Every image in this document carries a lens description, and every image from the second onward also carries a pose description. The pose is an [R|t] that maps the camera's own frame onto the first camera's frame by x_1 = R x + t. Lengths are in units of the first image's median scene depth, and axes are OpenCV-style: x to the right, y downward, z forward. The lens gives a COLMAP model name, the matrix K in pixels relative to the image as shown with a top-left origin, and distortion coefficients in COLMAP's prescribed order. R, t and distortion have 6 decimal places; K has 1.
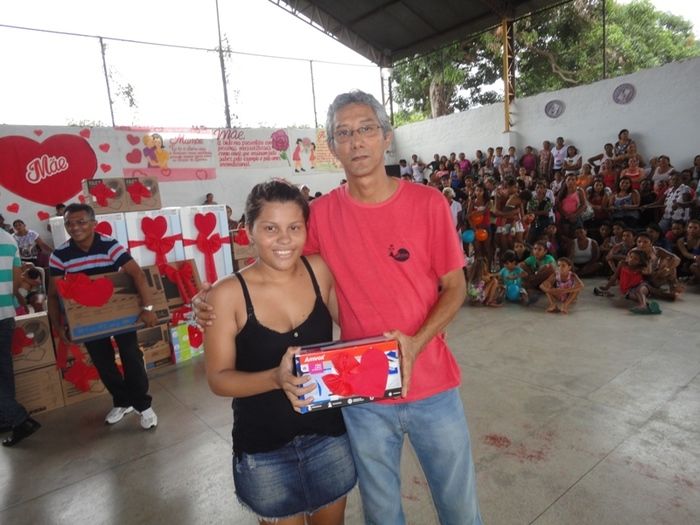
lens RADIAL K [[469.6, 0, 350.0], [0, 469.6, 262.5], [0, 0, 1]] dist [-0.012039, 0.006492]
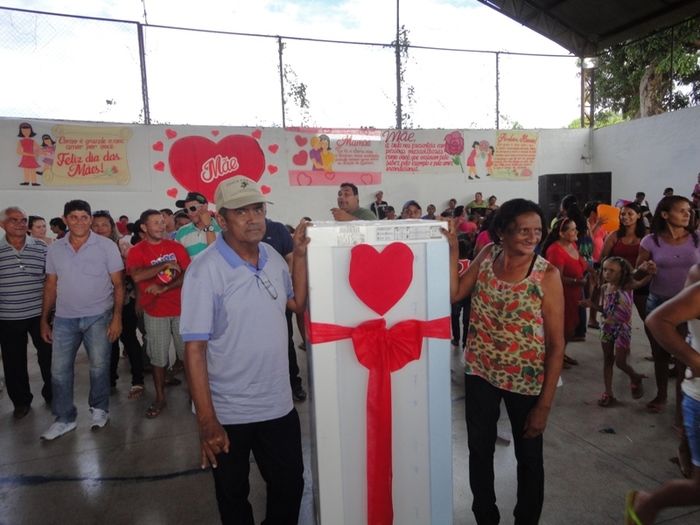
lens RADIAL K [[467.1, 0, 348.6], [0, 467.1, 256.6], [0, 0, 1]] dist [-0.000270, -0.000030]
pose [[0.940326, 0.080839, -0.330533, -0.029571], [-0.089763, 0.995893, -0.011797, -0.019609], [0.328222, 0.040762, 0.943721, 0.119071]]
